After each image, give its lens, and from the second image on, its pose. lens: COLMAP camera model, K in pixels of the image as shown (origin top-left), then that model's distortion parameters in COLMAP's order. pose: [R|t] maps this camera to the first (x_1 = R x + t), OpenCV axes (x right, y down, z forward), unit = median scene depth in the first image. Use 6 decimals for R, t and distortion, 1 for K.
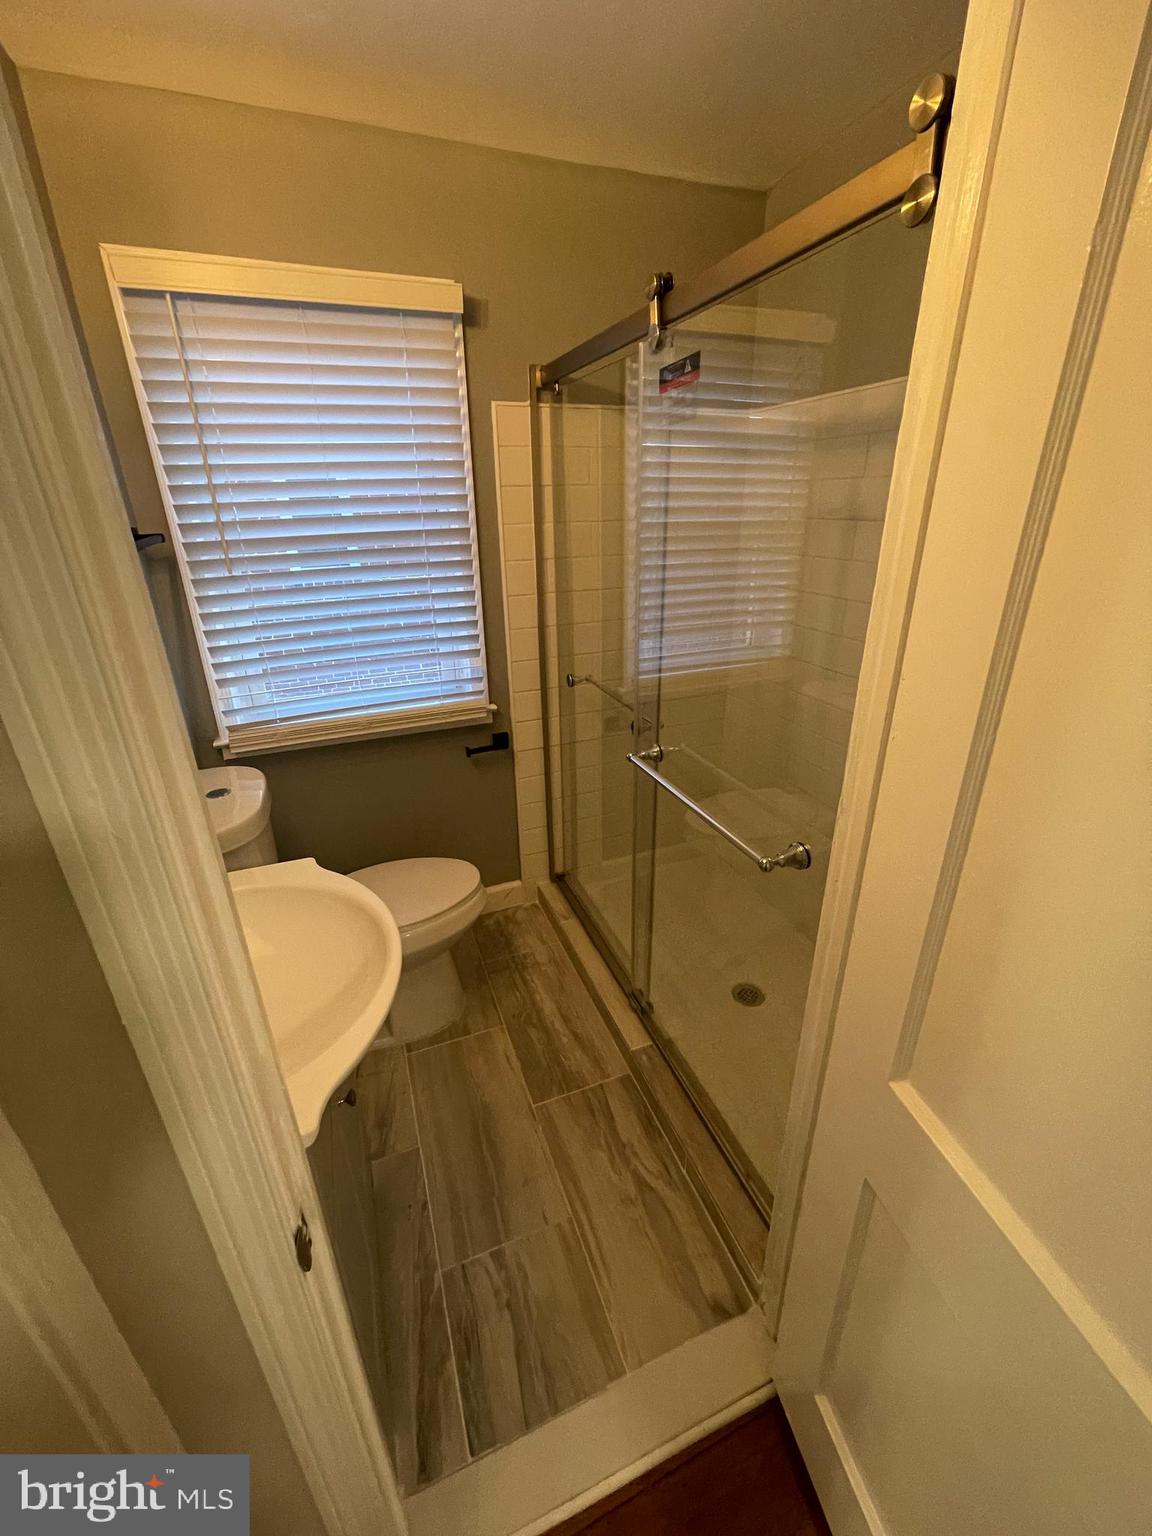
lens RADIAL K [[623.4, 0, 575.7], [0, 623.4, 756.0], [0, 0, 1]] dist [0.001978, 0.000811]
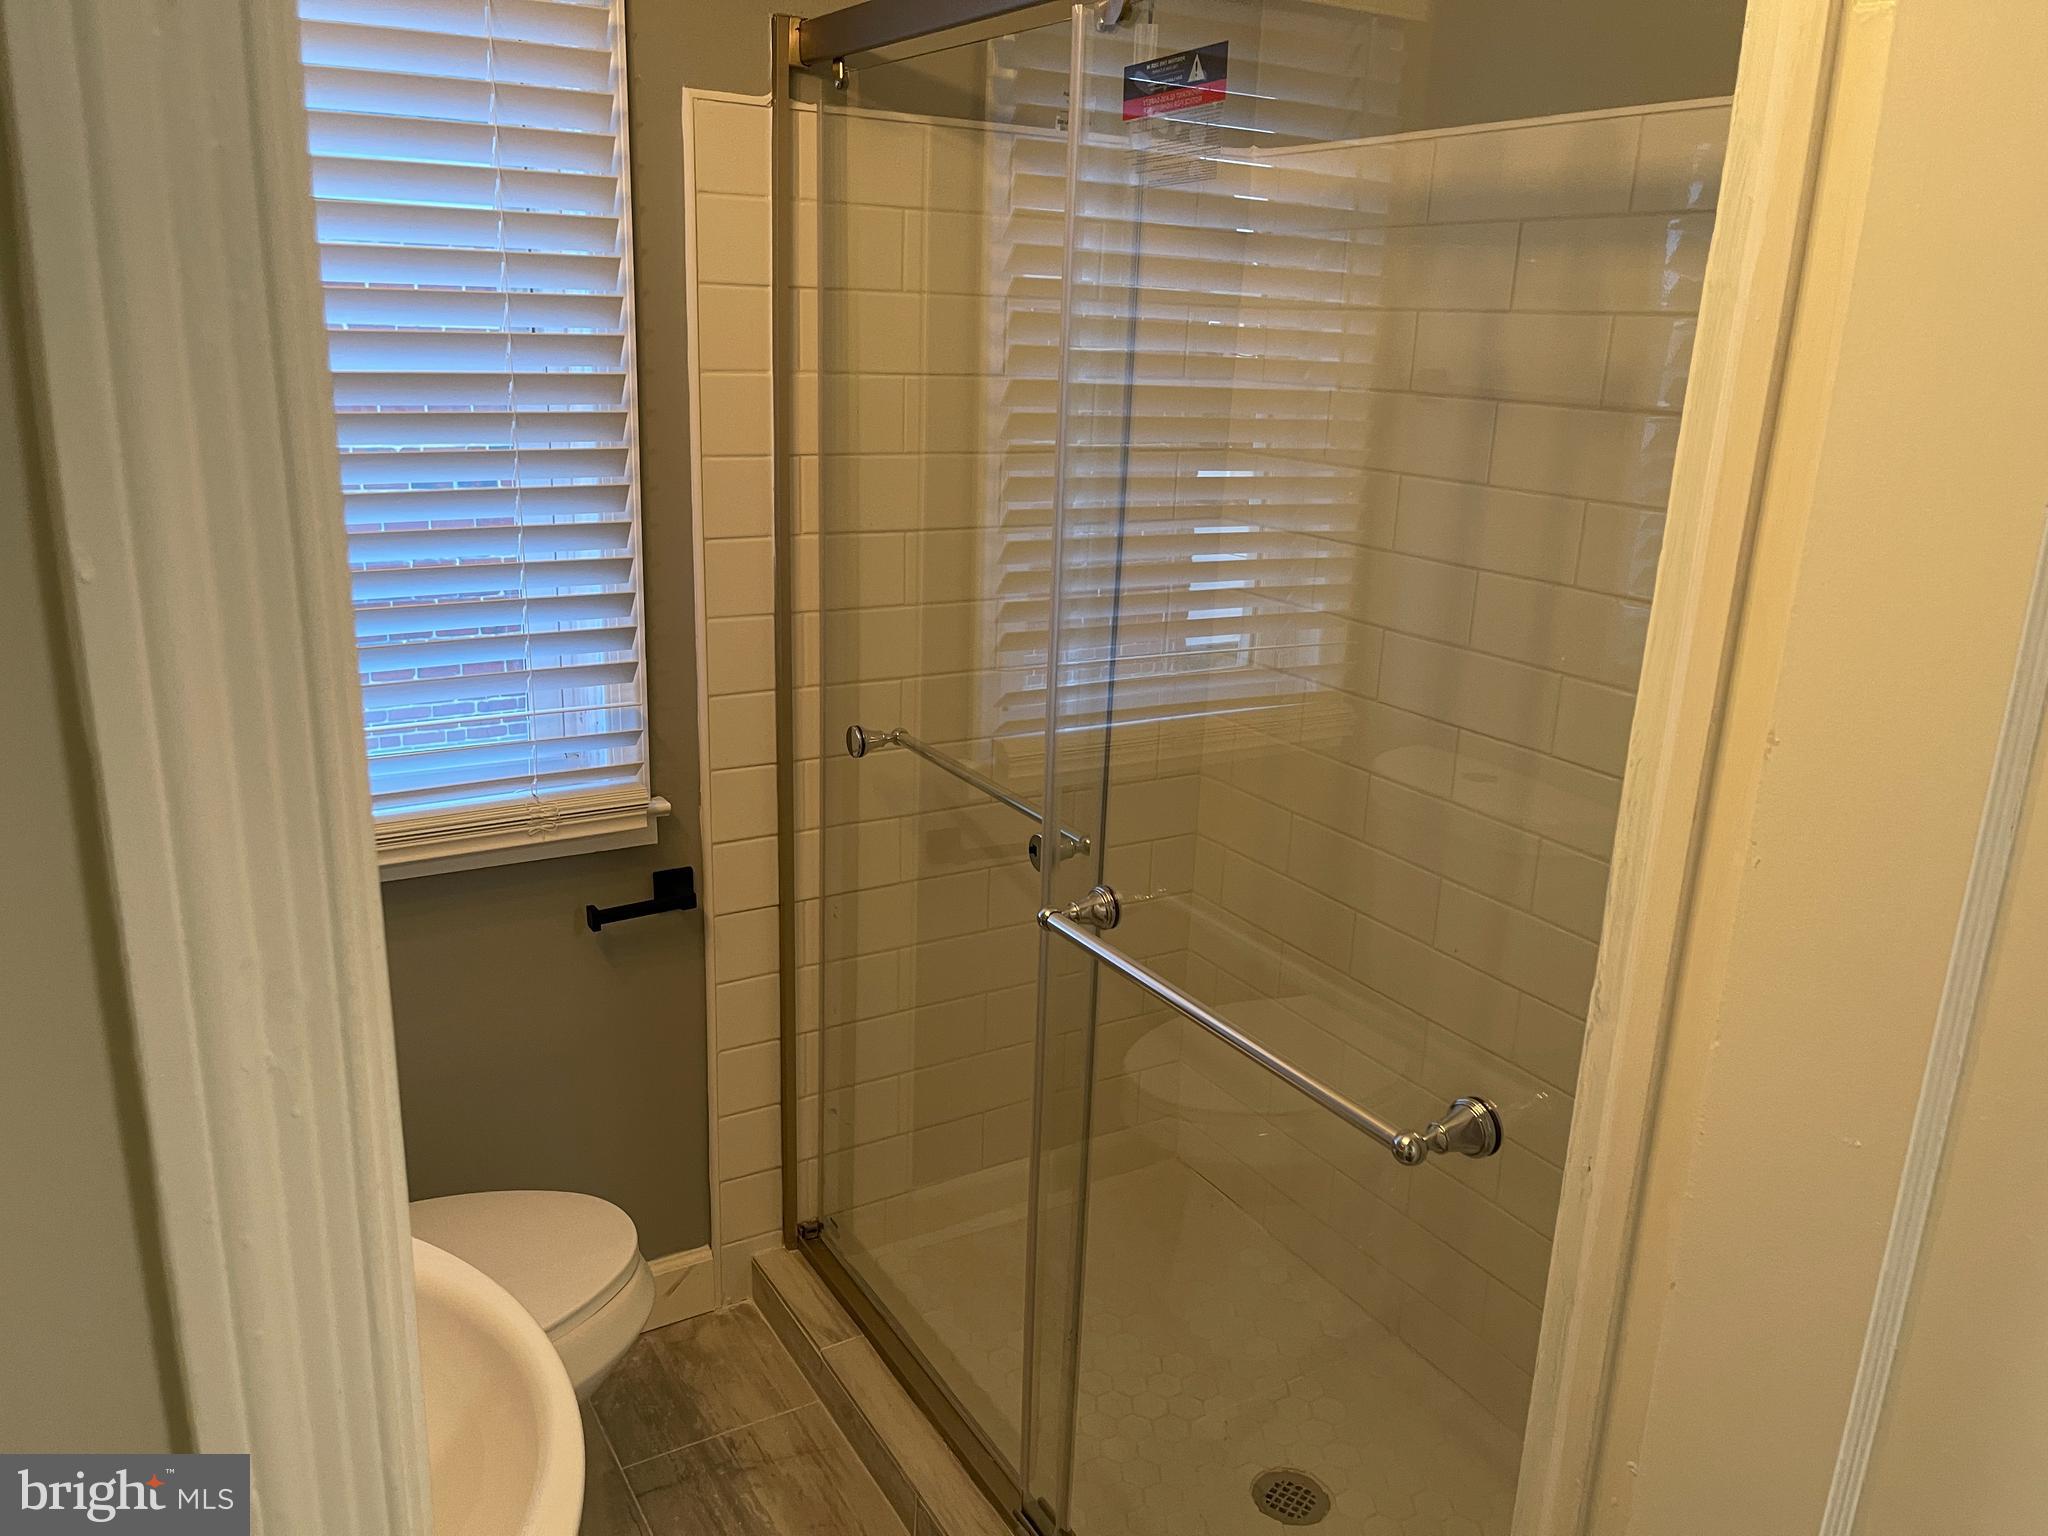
lens RADIAL K [[1553.8, 0, 985.3], [0, 1553.8, 788.2], [0, 0, 1]] dist [0.075148, -0.088761]
pose [[0.985334, 0.001610, 0.170629, -0.102790], [0.015286, 0.995102, -0.097665, 0.013868], [-0.169950, 0.098841, 0.980483, -0.036215]]
